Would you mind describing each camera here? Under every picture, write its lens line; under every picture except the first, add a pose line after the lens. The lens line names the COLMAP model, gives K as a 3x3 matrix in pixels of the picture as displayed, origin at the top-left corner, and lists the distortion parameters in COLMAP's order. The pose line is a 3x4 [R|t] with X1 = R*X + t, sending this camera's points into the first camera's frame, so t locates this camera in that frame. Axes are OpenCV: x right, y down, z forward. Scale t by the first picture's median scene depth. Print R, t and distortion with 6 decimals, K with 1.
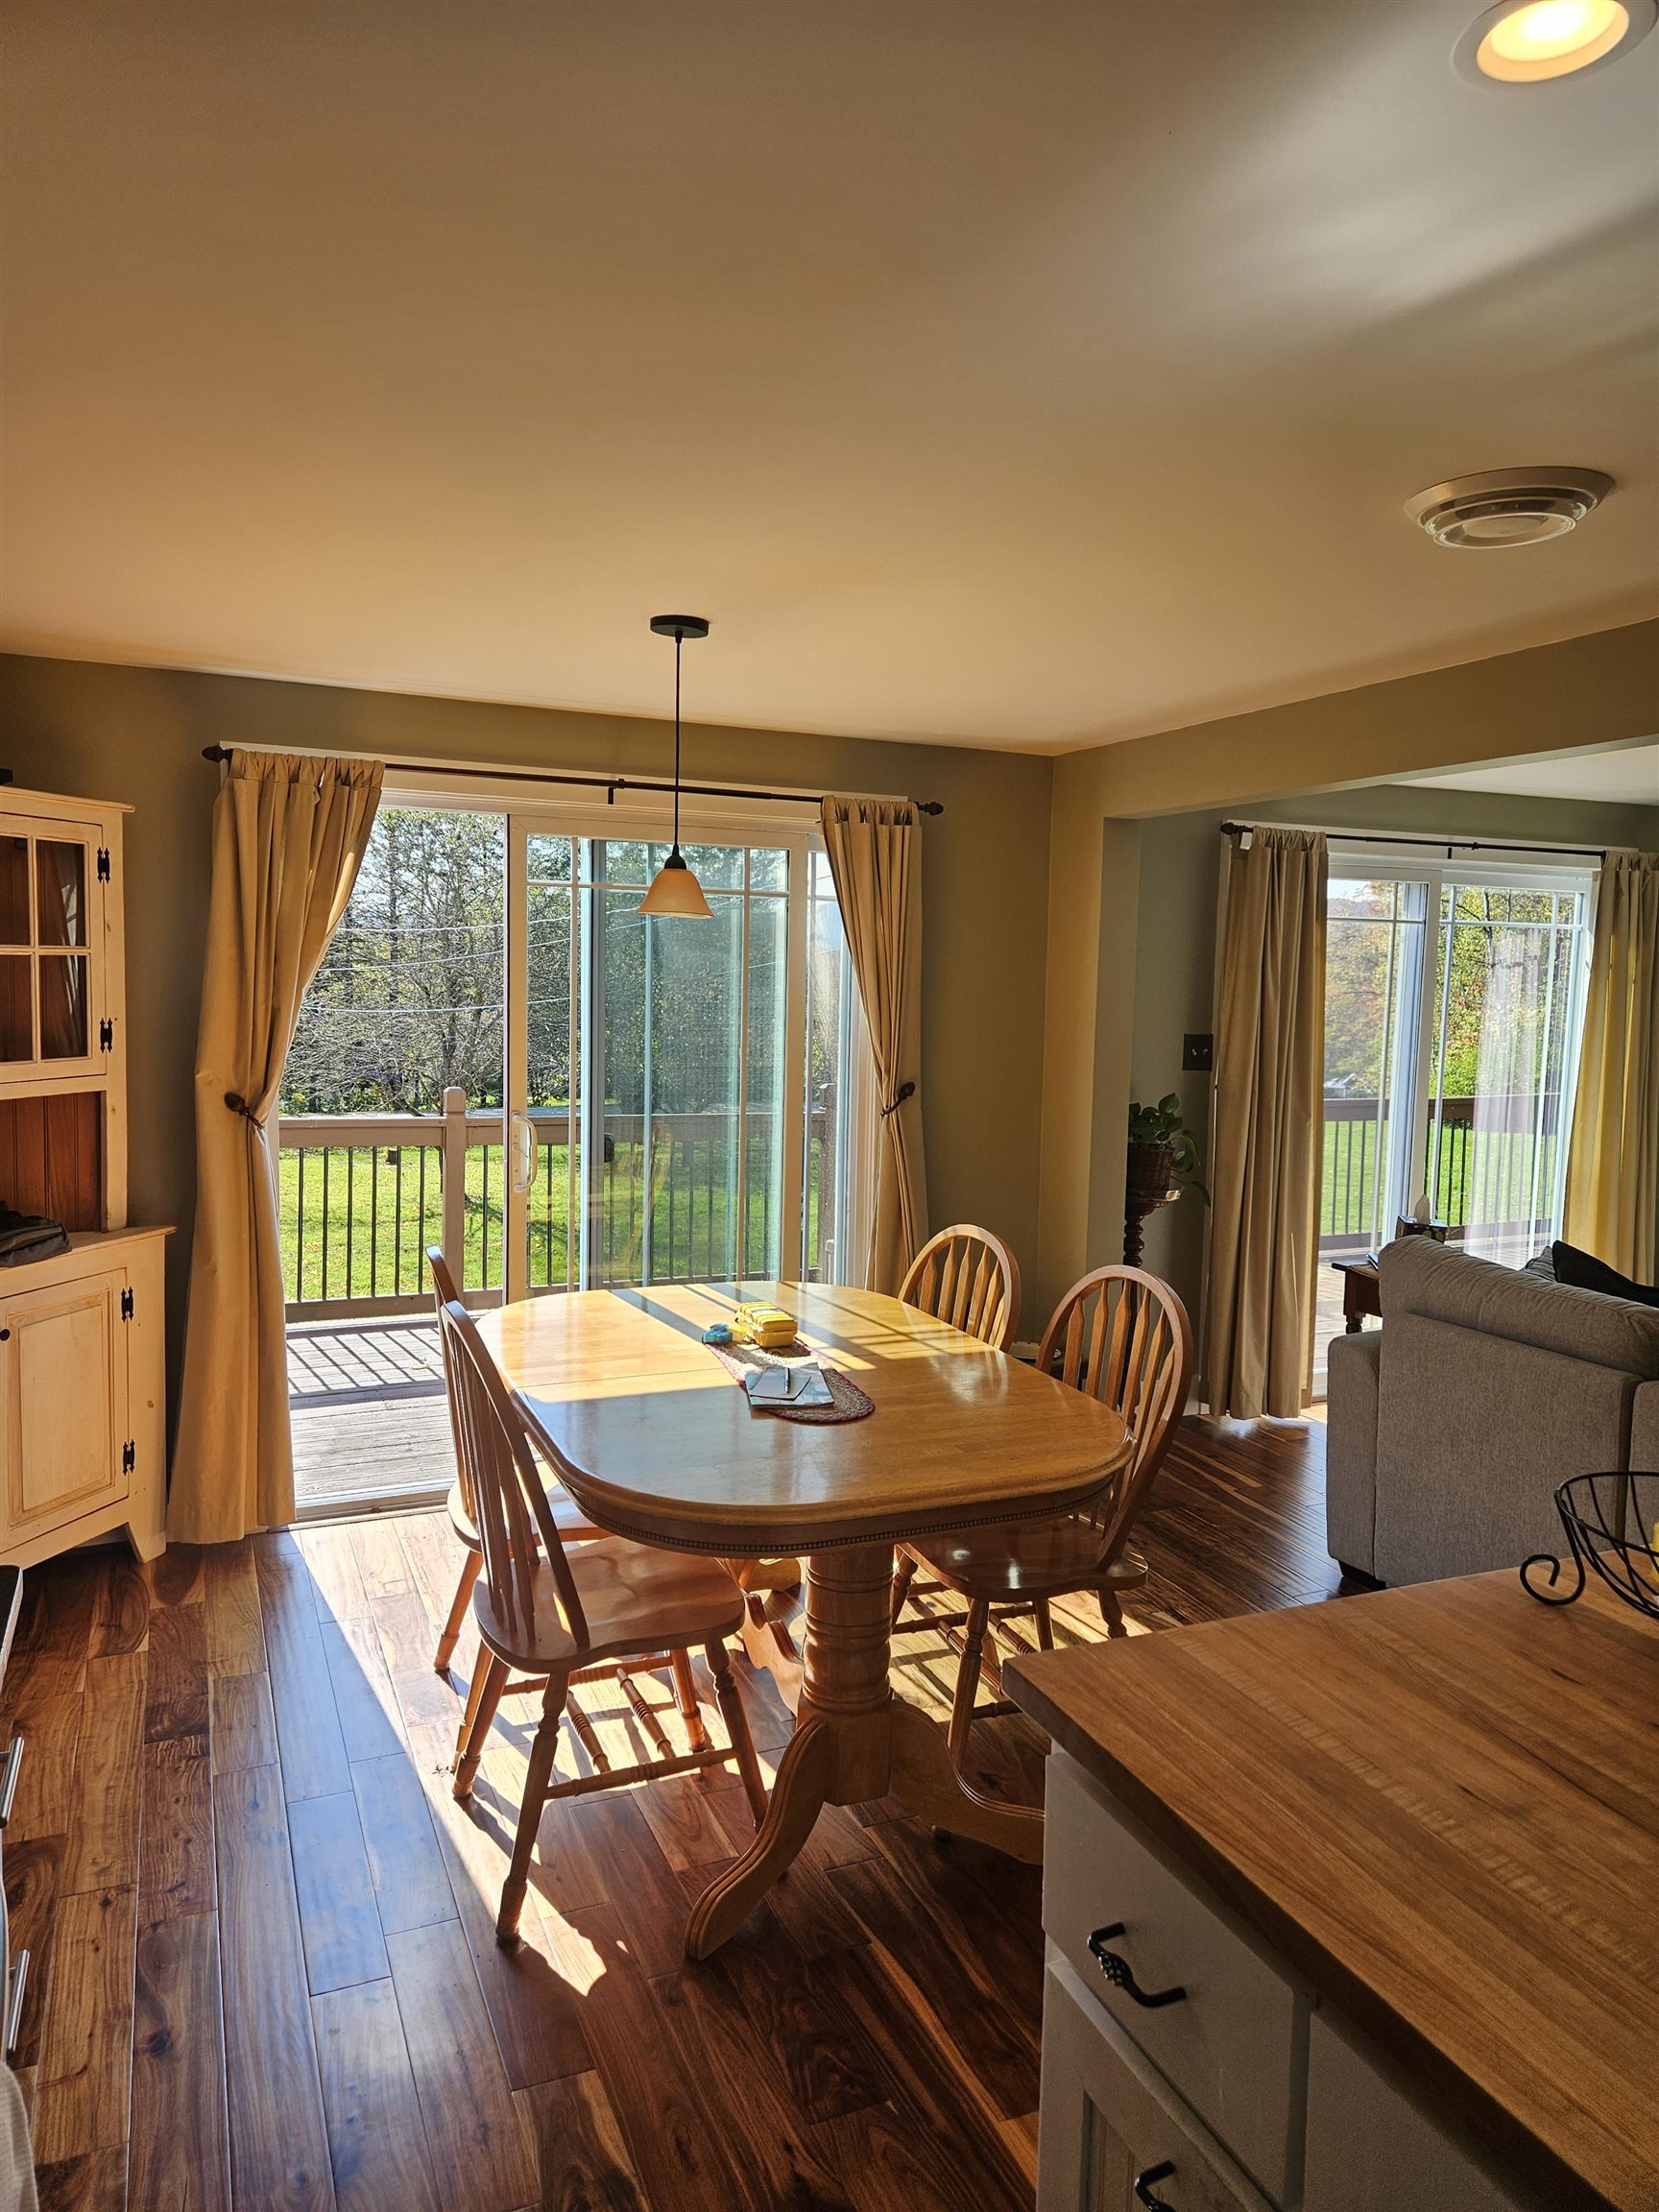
lens RADIAL K [[1490.3, 0, 829.5], [0, 1490.3, 1106.0], [0, 0, 1]] dist [0.094128, -0.002027]
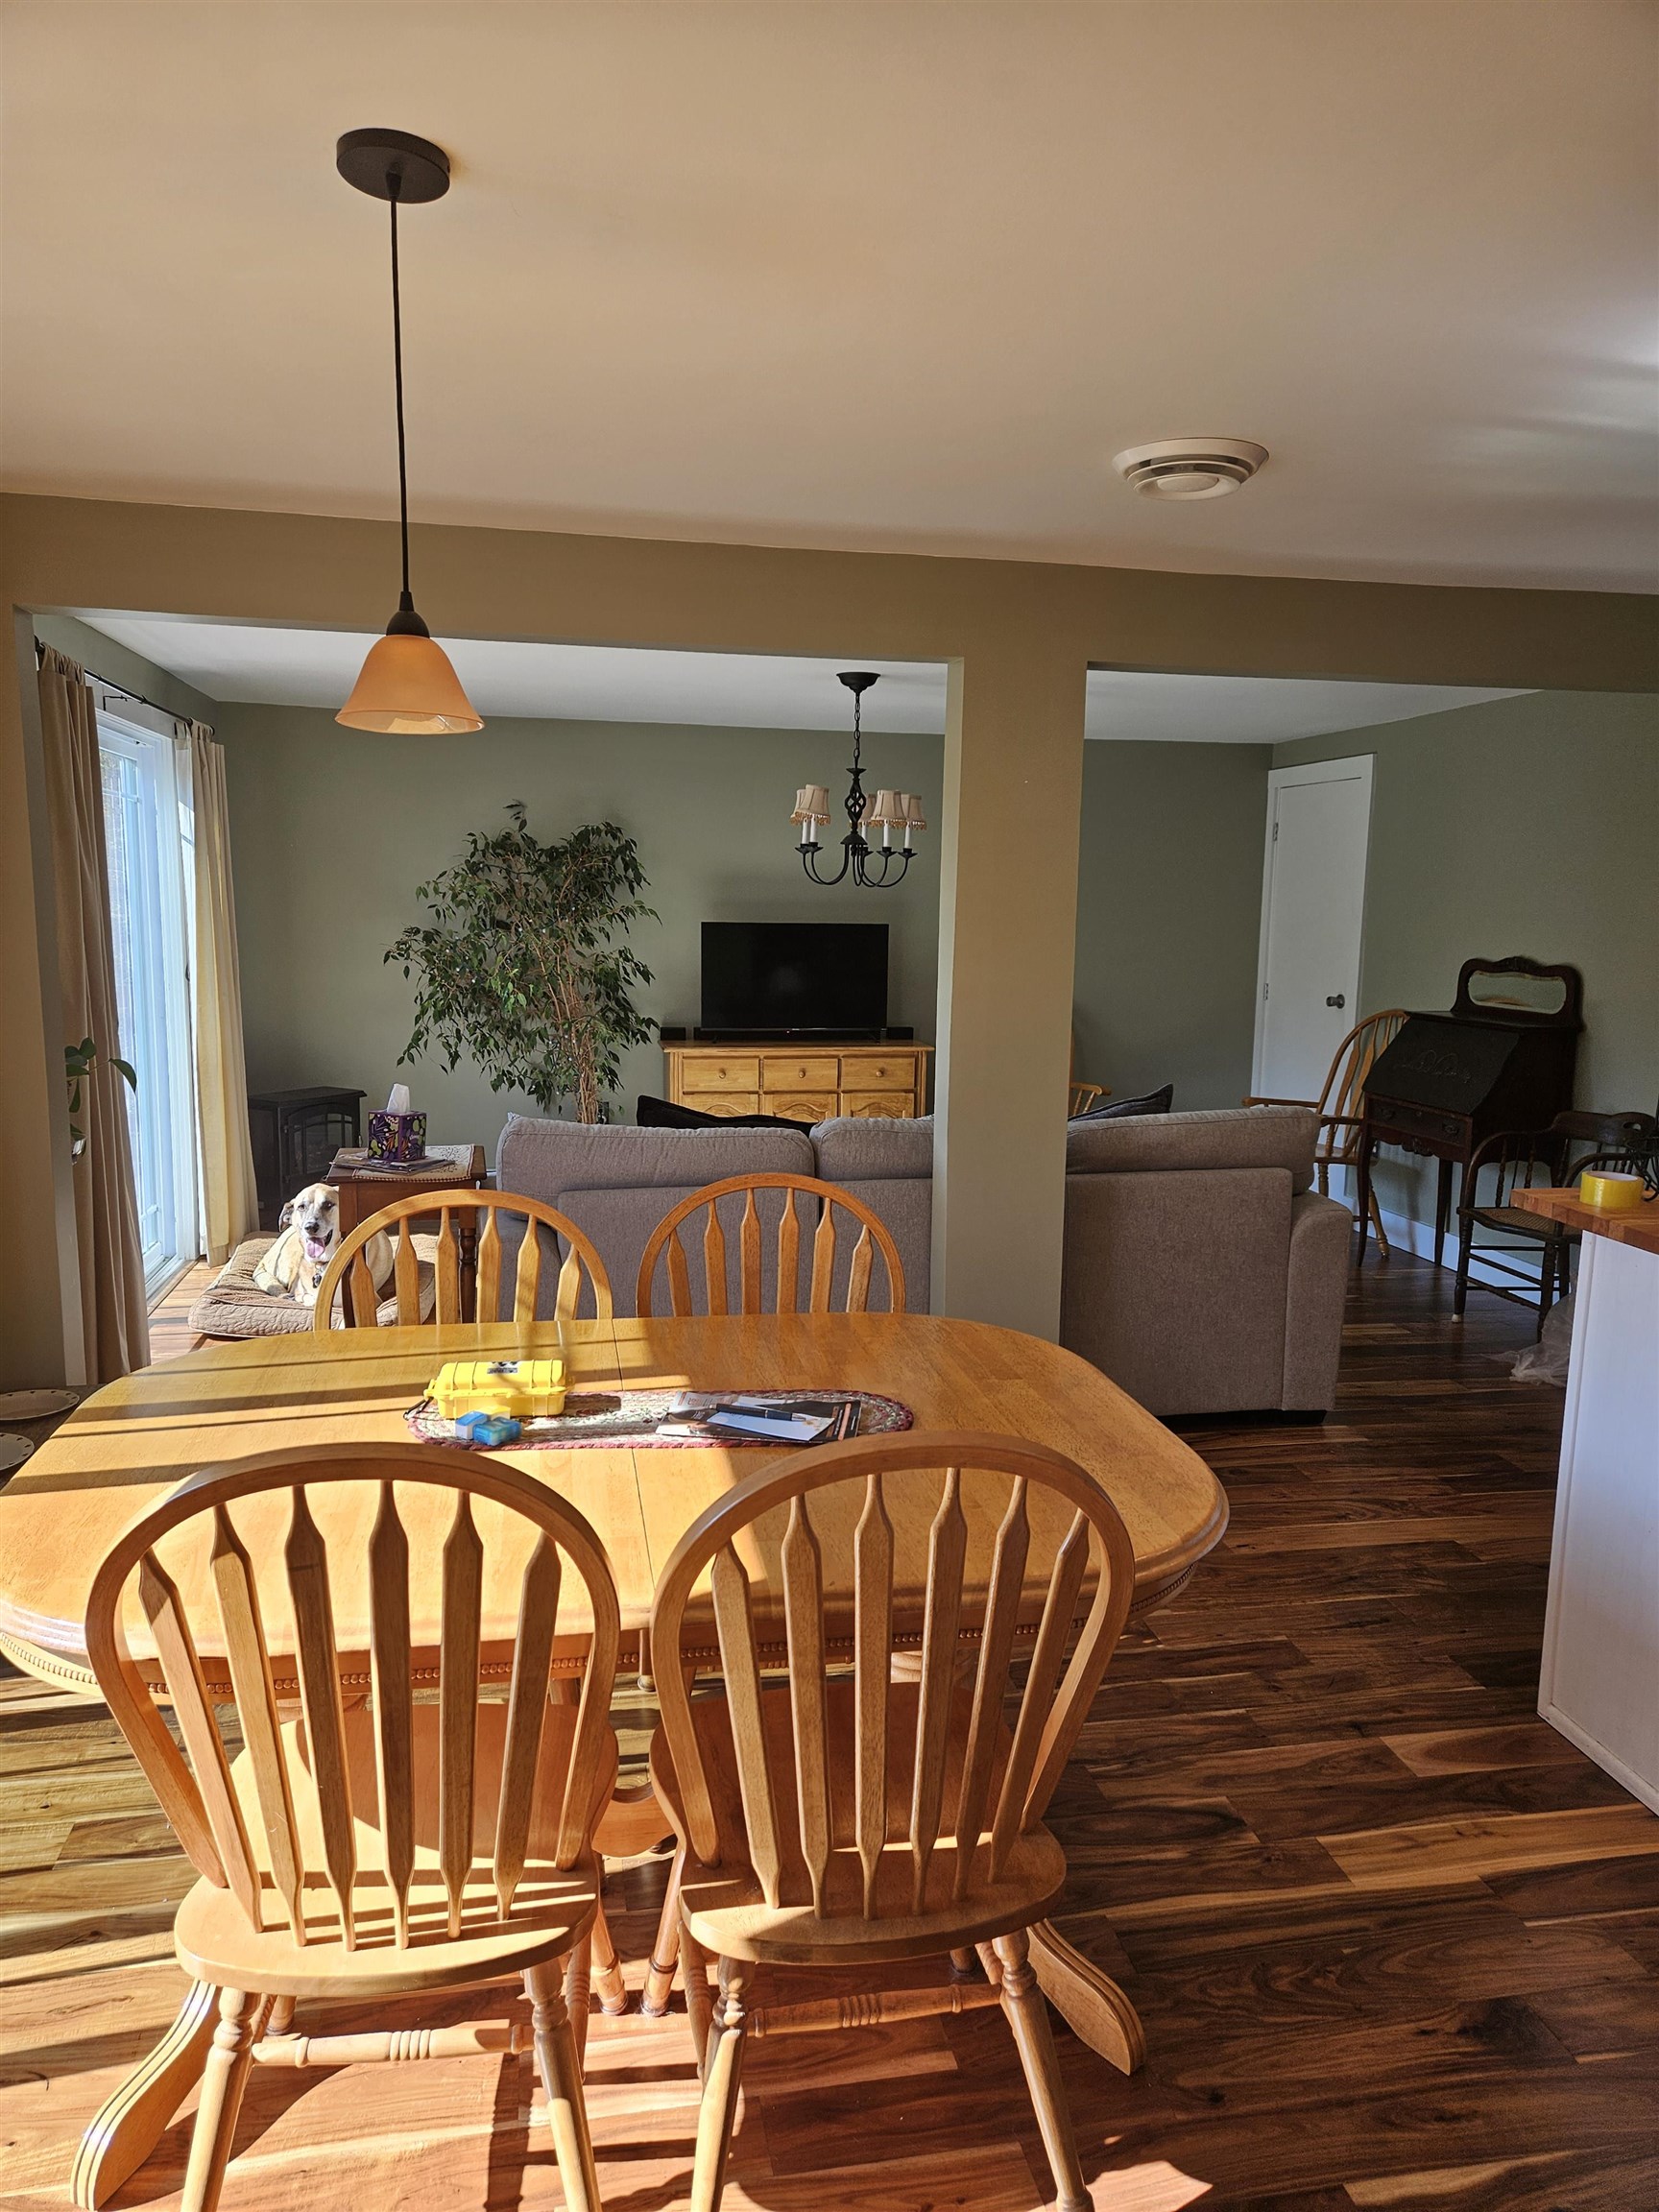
lens RADIAL K [[1490.3, 0, 829.5], [0, 1490.3, 1106.0], [0, 0, 1]] dist [0.094128, -0.002027]
pose [[0.210018, -0.167437, 0.963253, -0.682759], [0.078894, 0.984916, 0.154001, -0.070514], [-0.974509, 0.043652, 0.220060, 0.794308]]
